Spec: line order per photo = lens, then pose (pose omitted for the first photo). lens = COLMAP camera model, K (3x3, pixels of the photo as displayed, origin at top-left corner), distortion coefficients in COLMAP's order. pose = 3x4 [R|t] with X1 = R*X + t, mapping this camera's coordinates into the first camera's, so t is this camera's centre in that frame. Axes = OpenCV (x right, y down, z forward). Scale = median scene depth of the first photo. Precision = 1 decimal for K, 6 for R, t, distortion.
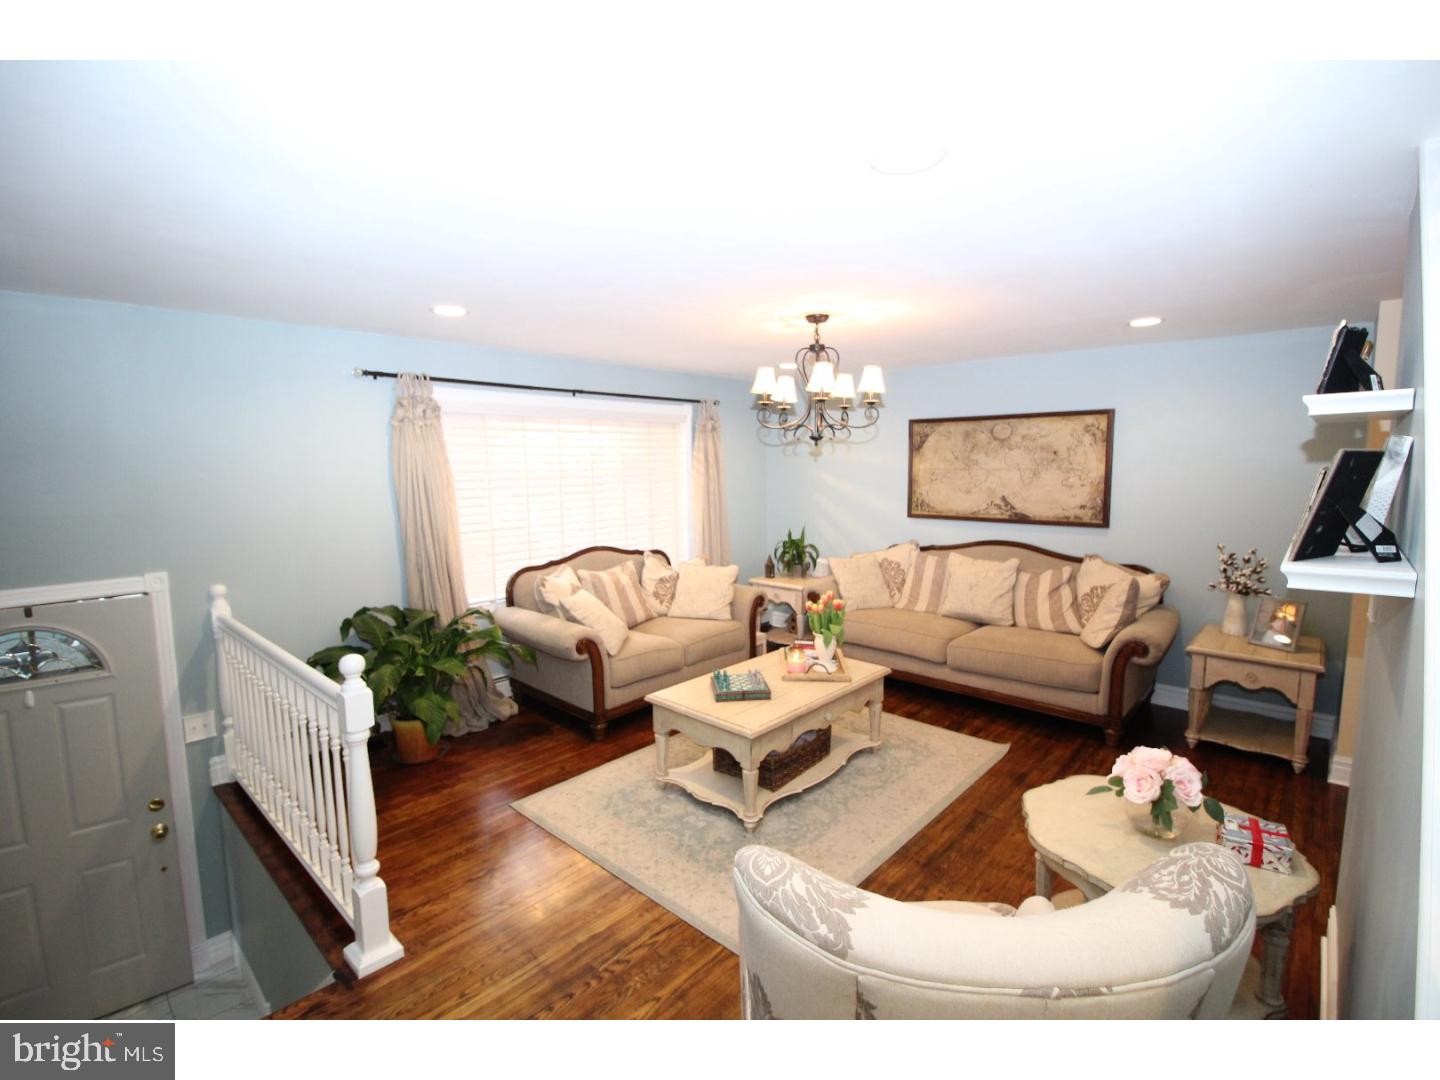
lens RADIAL K [[668.7, 0, 730.0], [0, 668.7, 534.9], [0, 0, 1]] dist [0.003596, -0.015257]
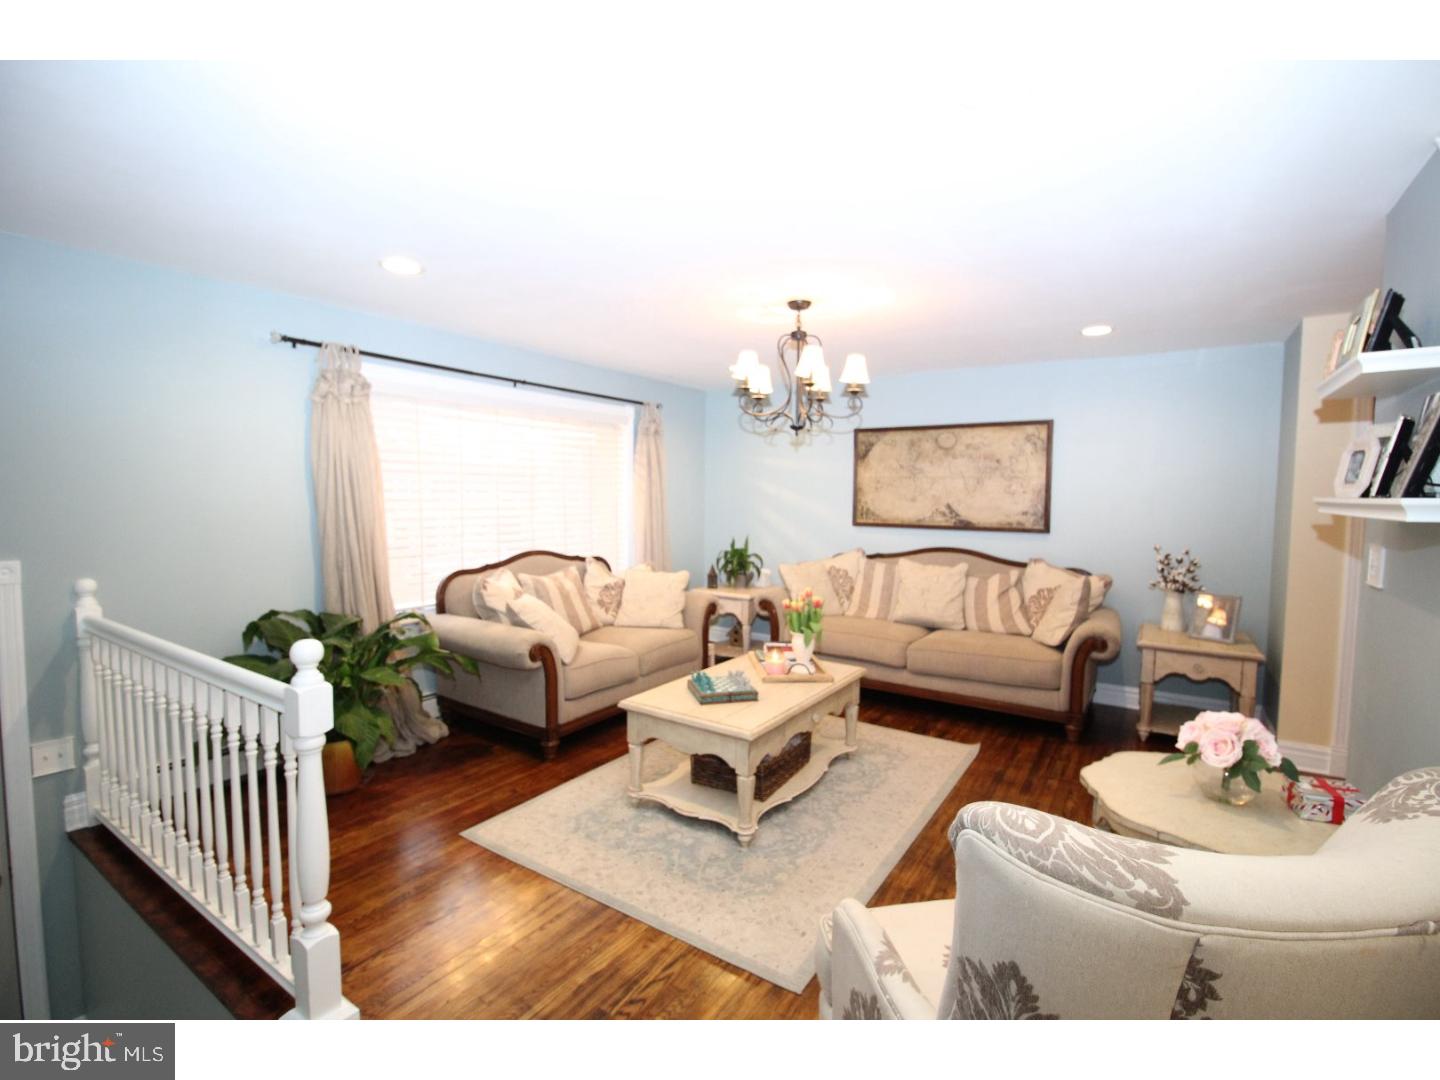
lens RADIAL K [[668.2, 0, 731.9], [0, 668.2, 530.2], [0, 0, 1]] dist [0.000794, -0.013133]
pose [[0.986667, 0.011003, 0.162378, -0.109928], [-0.002224, 0.998531, -0.054147, 0.051332], [-0.162736, 0.053064, 0.985242, 0.067739]]
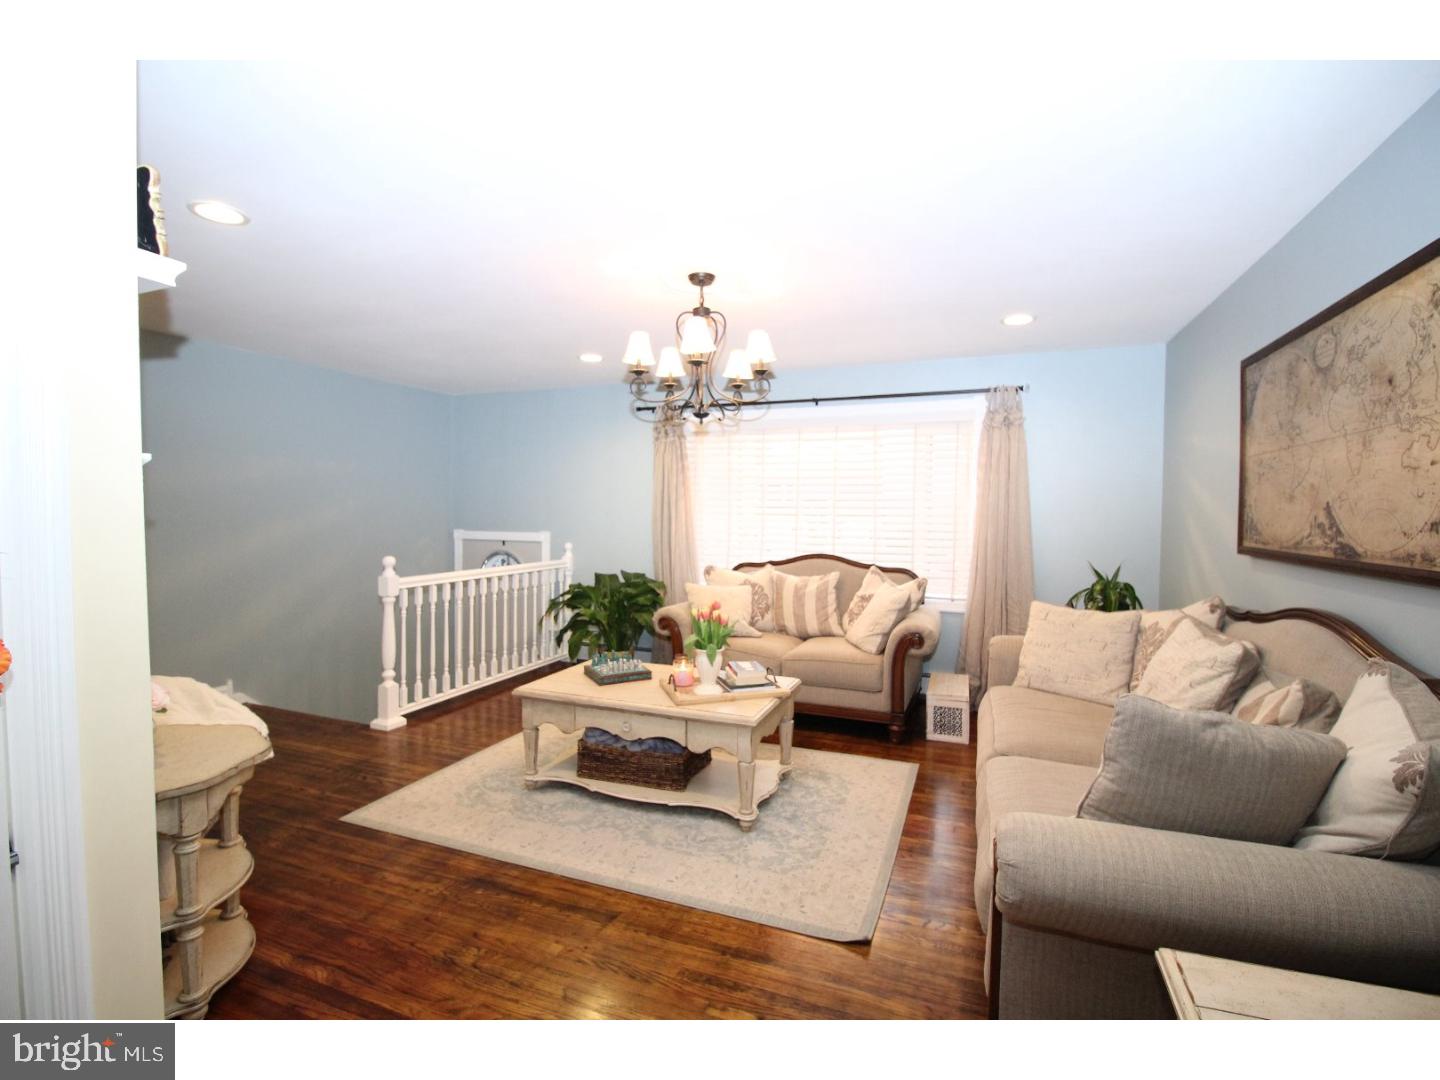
lens RADIAL K [[668.7, 0, 730.0], [0, 668.7, 534.9], [0, 0, 1]] dist [0.003596, -0.015257]
pose [[0.360794, 0.043696, -0.931622, 0.879734], [-0.114357, 0.993437, 0.002307, 0.003248], [0.925608, 0.105705, 0.363423, 0.682402]]
